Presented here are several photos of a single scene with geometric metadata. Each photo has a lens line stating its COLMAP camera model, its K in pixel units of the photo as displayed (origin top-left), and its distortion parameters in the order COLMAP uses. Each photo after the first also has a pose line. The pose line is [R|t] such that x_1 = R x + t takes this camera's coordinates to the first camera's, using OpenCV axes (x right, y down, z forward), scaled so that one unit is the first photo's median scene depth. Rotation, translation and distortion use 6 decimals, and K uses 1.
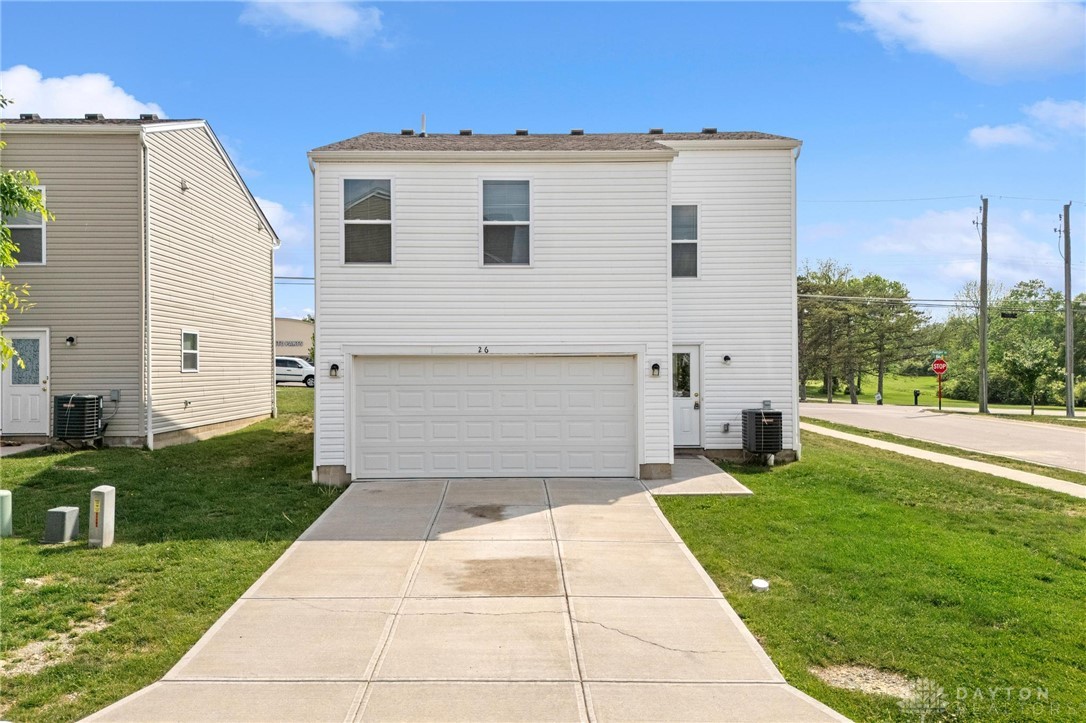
lens RADIAL K [[896.3, 0, 508.3], [0, 896.3, 374.3], [0, 0, 1]] dist [0.044644, -0.010236]
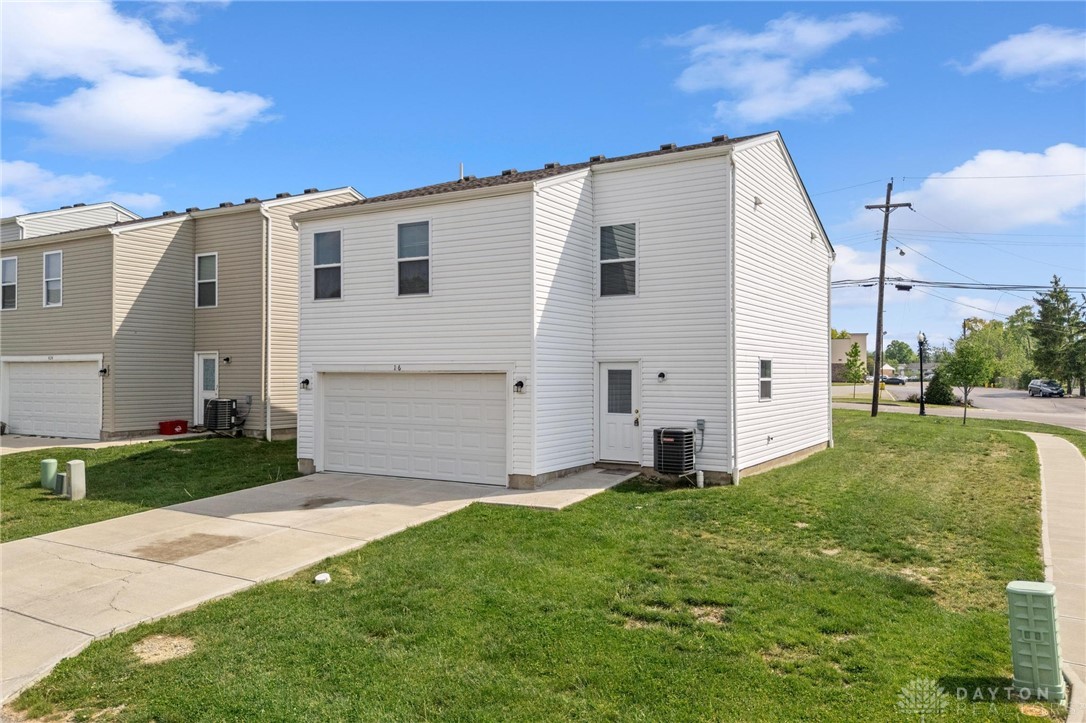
lens RADIAL K [[871.3, 0, 543.0], [0, 871.3, 361.5], [0, 0, 1]] dist [-0.002766, -0.003744]
pose [[0.841532, -0.002463, -0.540202, 0.746228], [-0.008111, 0.999819, -0.017194, -0.017619], [0.540147, 0.018850, 0.841359, 0.142116]]
